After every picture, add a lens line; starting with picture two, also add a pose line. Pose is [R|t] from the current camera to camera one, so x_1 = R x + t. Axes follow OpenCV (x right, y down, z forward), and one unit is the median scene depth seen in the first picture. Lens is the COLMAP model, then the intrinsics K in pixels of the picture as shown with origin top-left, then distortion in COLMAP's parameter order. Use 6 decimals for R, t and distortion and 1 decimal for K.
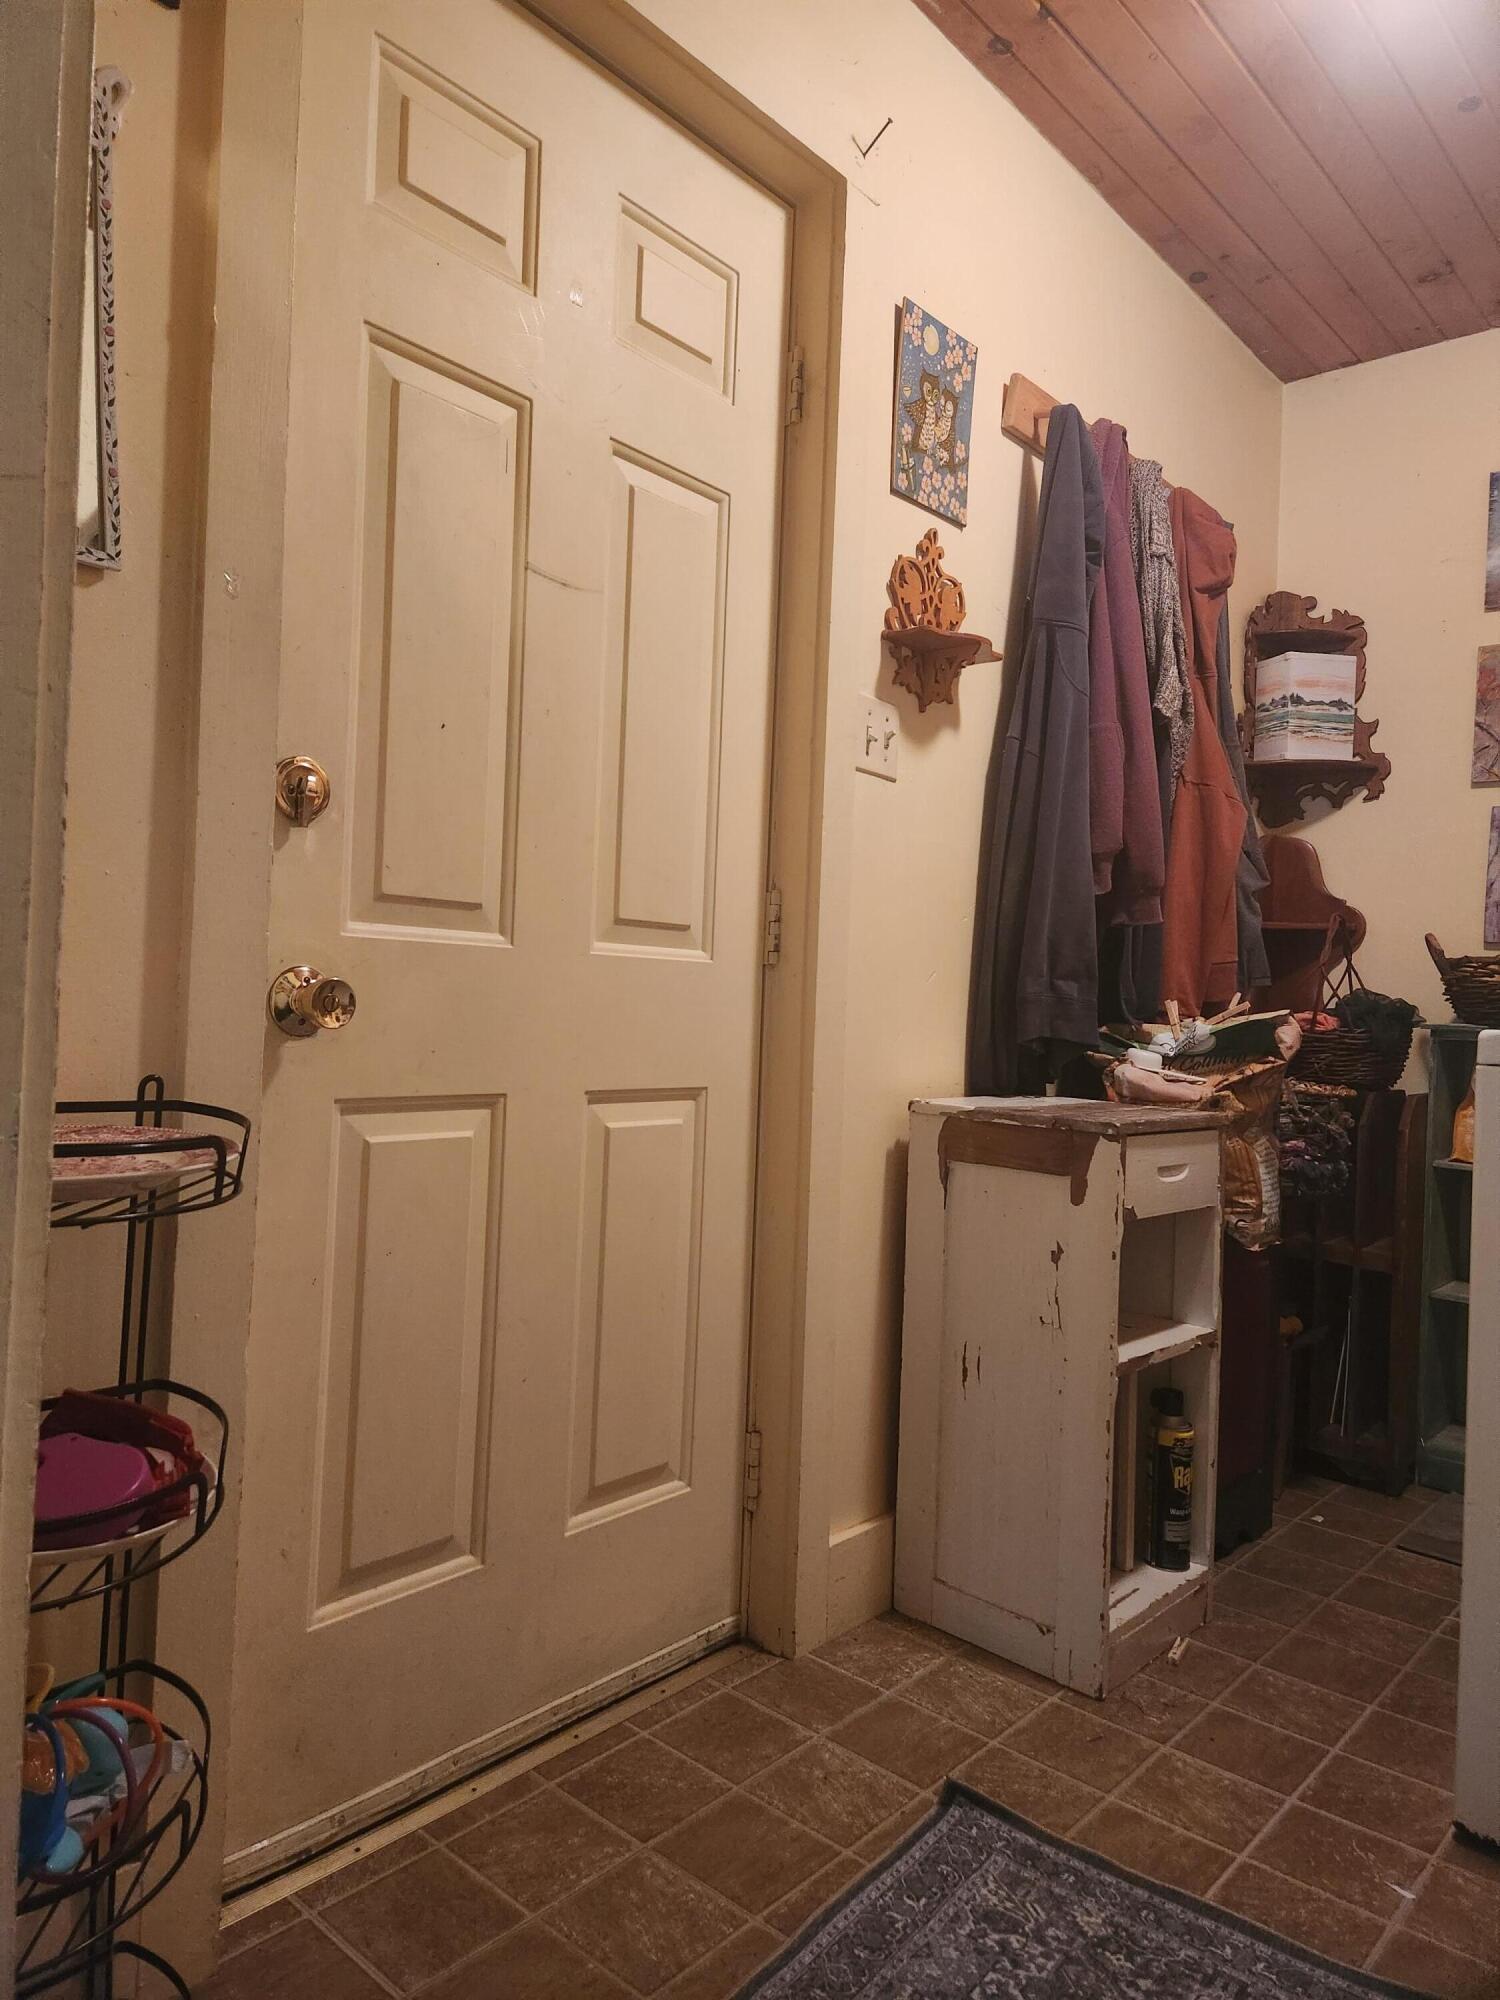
lens RADIAL K [[1323.7, 0, 734.0], [0, 1323.7, 996.9], [0, 0, 1]] dist [0.085992, -0.057554]
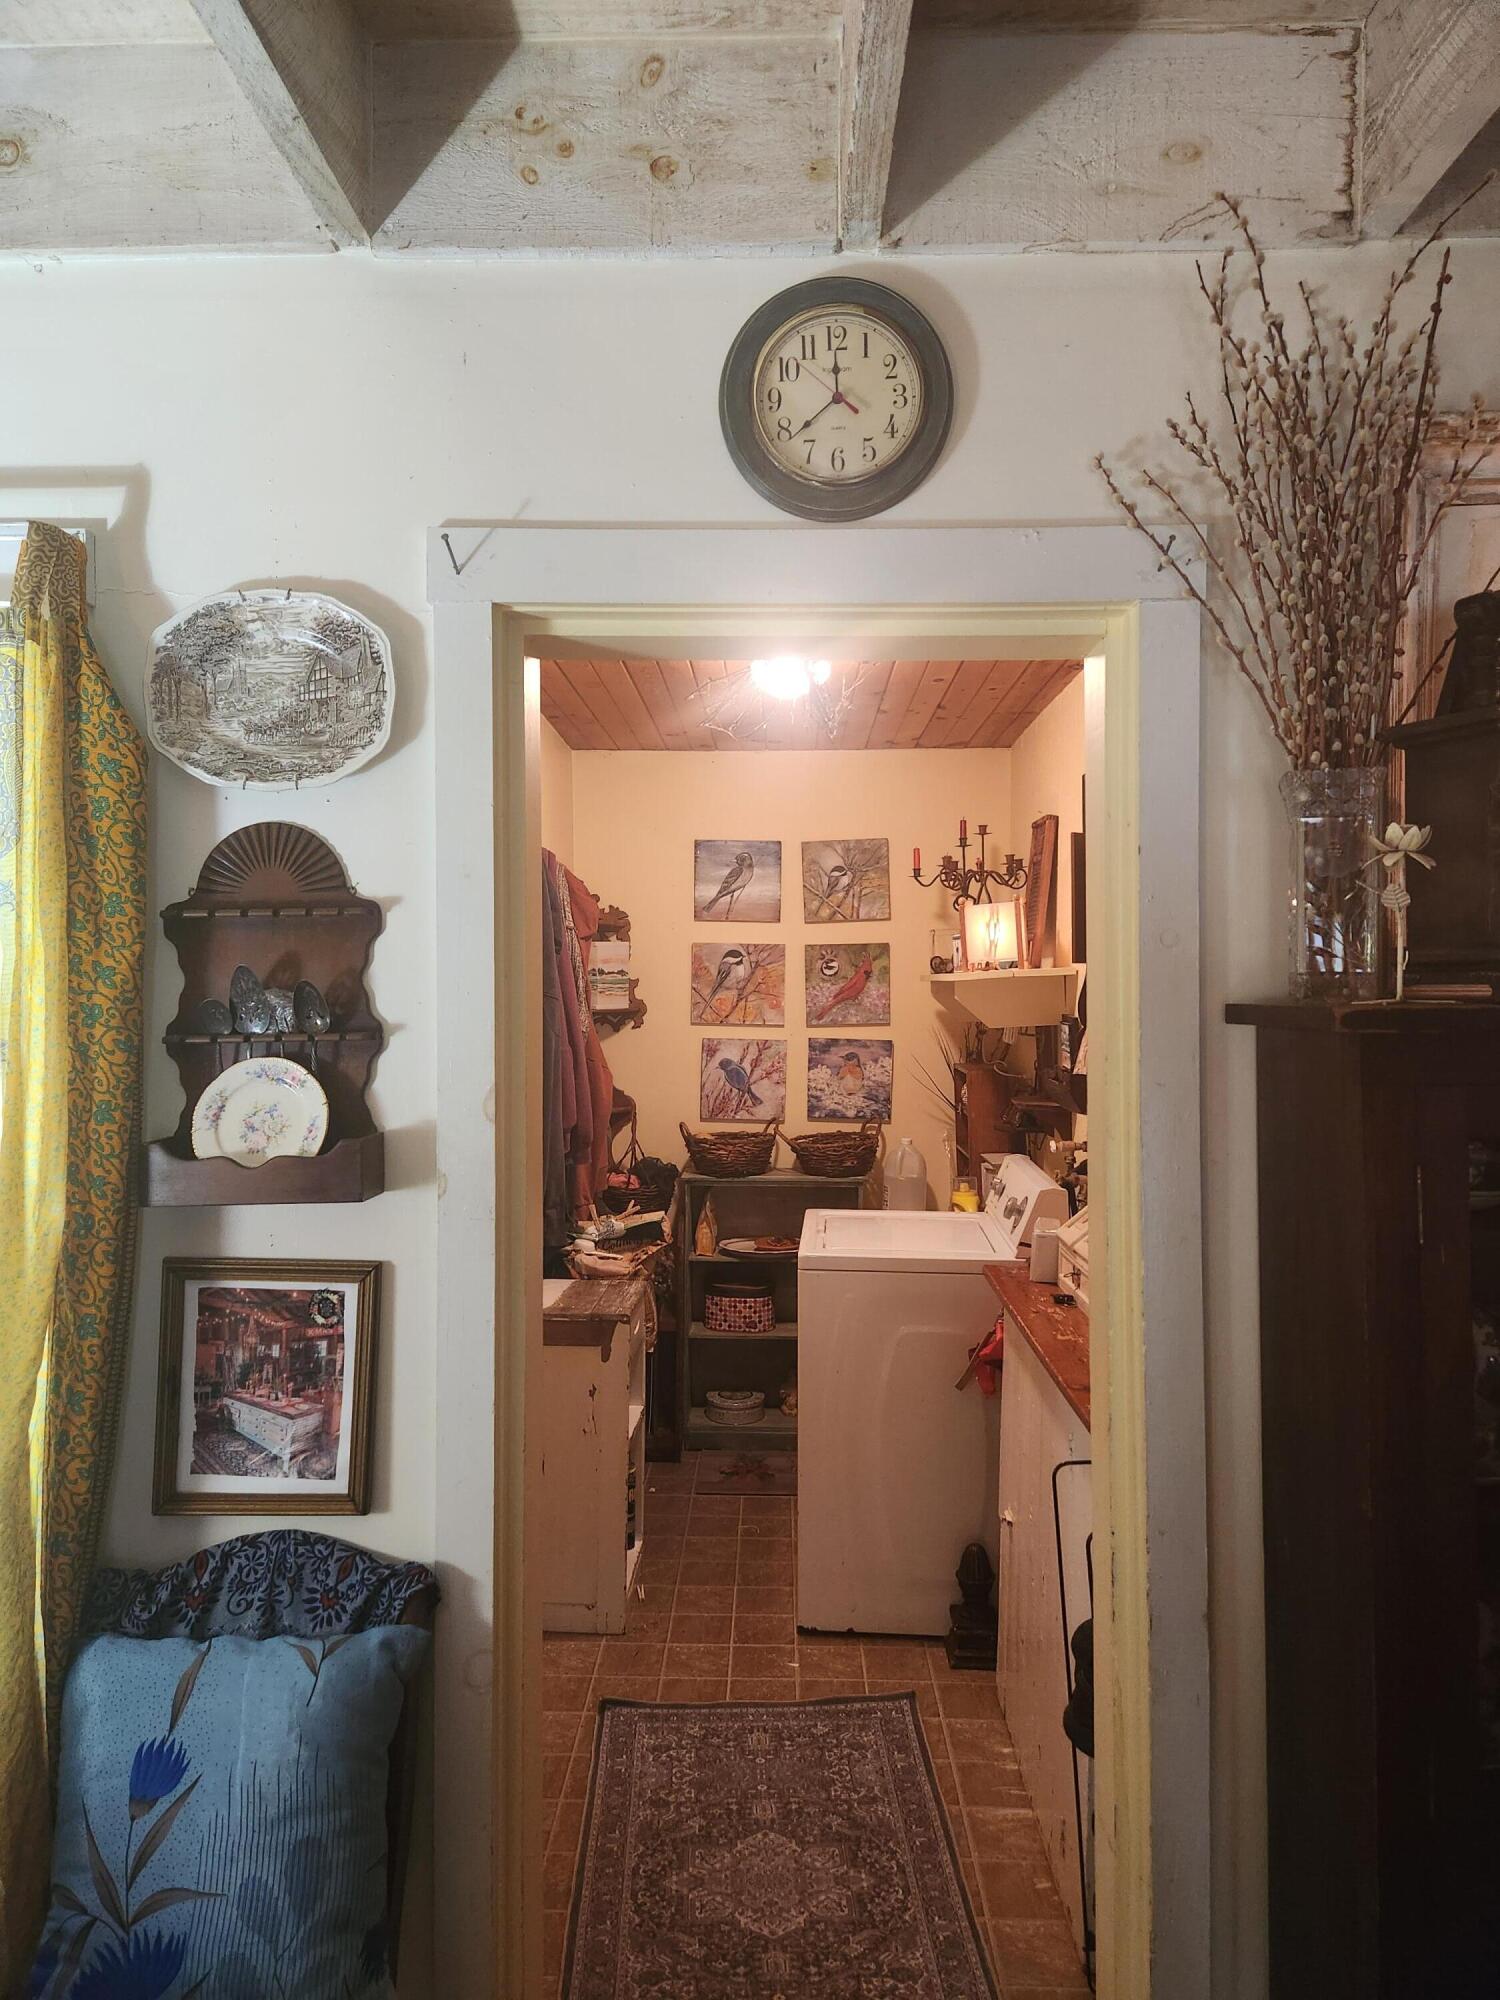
lens RADIAL K [[1323.7, 0, 734.0], [0, 1323.7, 996.9], [0, 0, 1]] dist [0.085992, -0.057554]
pose [[0.764797, -0.036693, 0.643226, -0.636897], [0.017569, 0.999193, 0.036110, -0.338442], [-0.644032, -0.016316, 0.764825, -0.394075]]
